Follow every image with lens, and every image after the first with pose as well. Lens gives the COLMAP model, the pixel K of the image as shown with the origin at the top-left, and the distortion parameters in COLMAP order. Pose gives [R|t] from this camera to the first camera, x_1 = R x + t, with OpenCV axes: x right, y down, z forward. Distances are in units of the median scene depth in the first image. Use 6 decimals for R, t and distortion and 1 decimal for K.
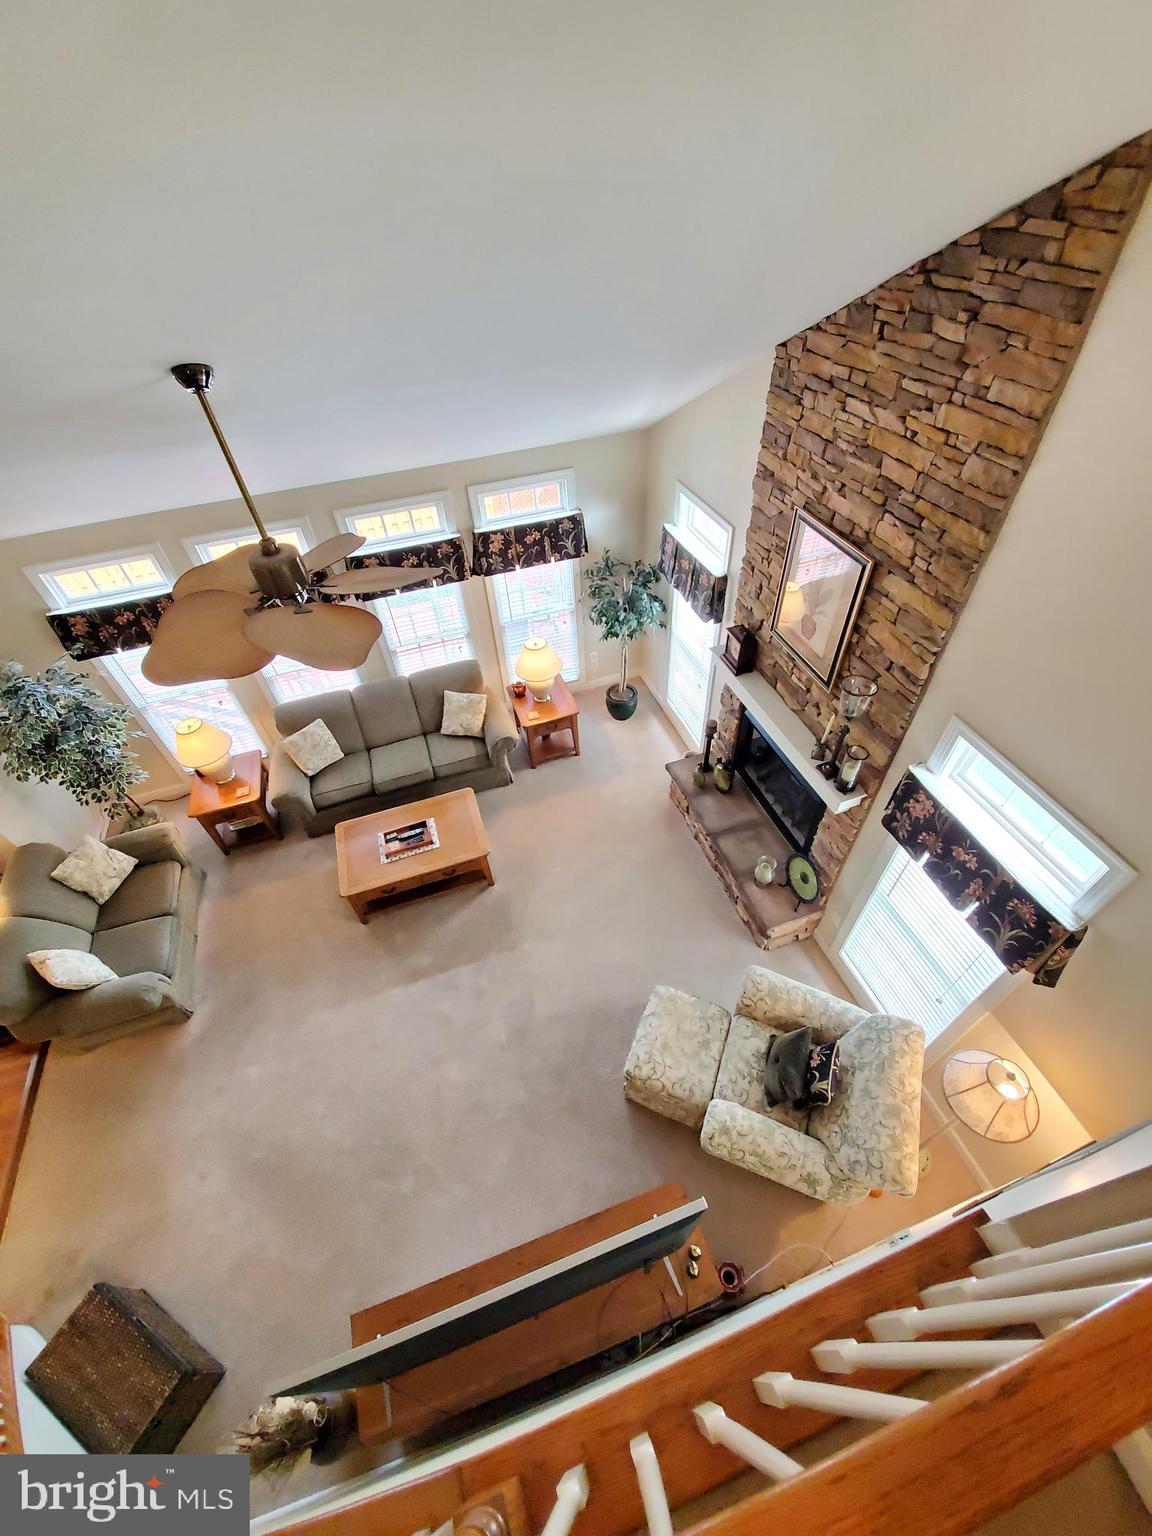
lens RADIAL K [[607.7, 0, 582.7], [0, 607.7, 770.6], [0, 0, 1]] dist [0.010892, -0.010991]
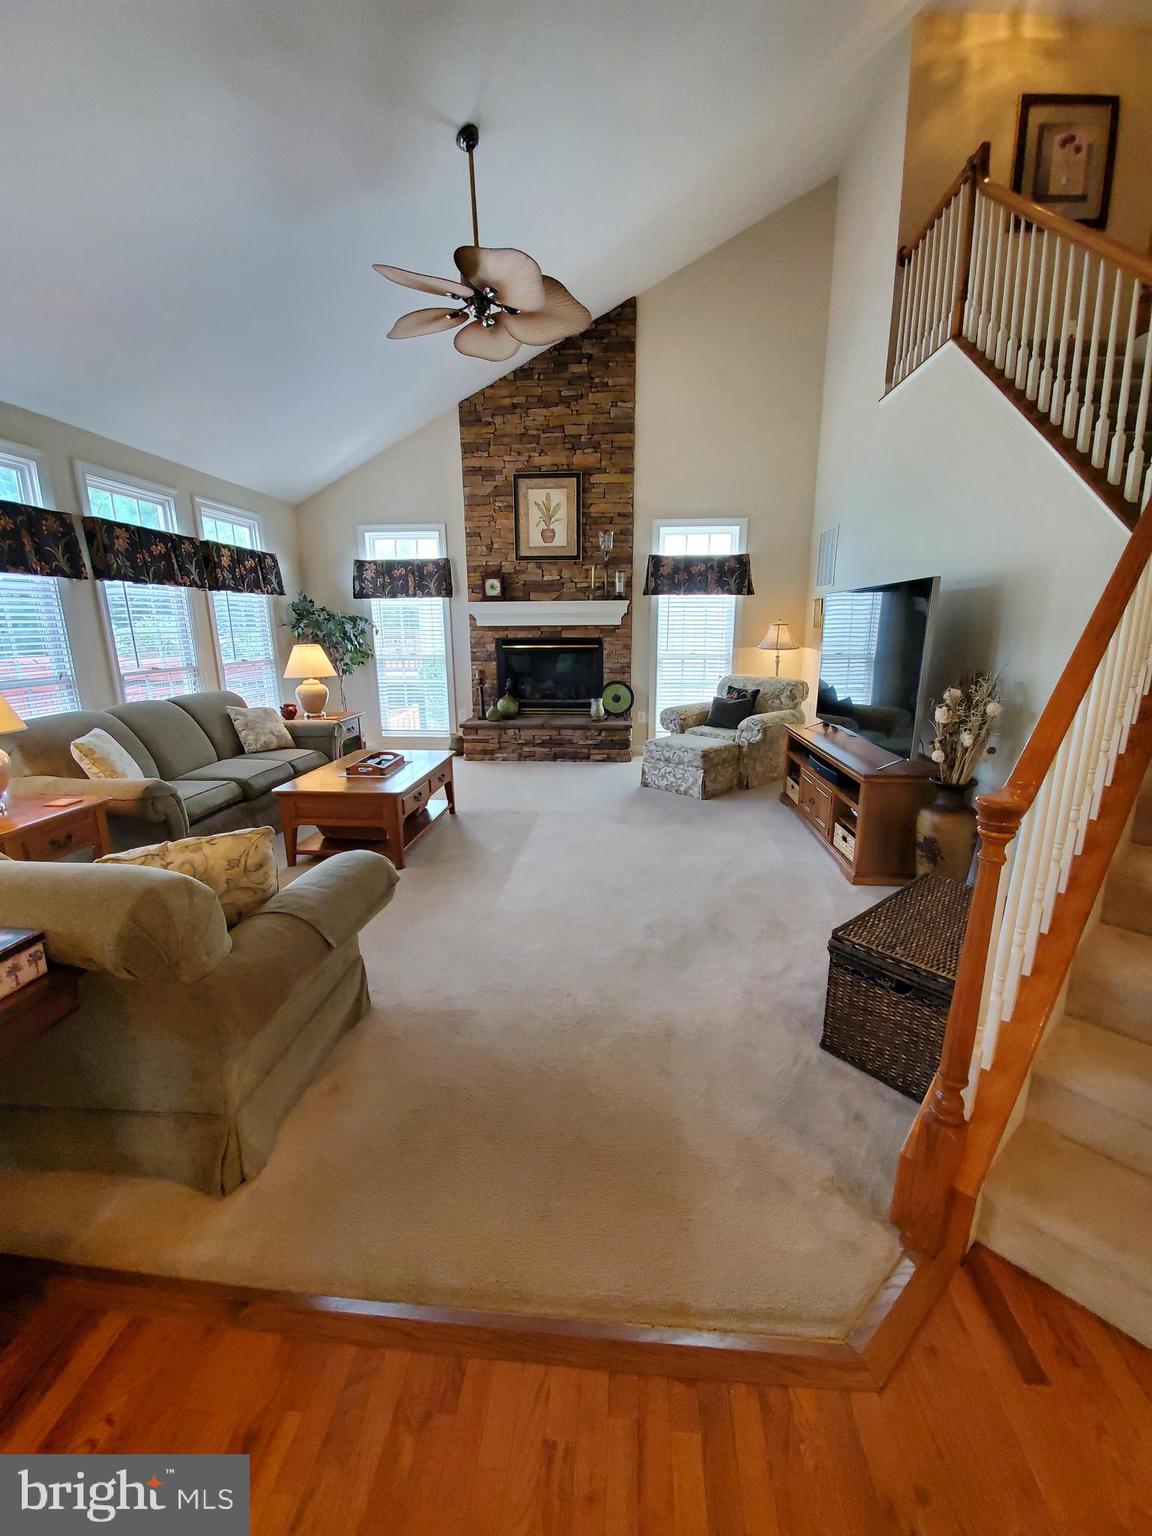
lens RADIAL K [[607.7, 0, 582.7], [0, 607.7, 770.6], [0, 0, 1]] dist [0.010892, -0.010991]
pose [[0.391360, -0.170145, 0.904372, -1.454004], [0.654049, 0.742756, -0.143296, 0.655403], [-0.647346, 0.647584, 0.401968, 0.797844]]
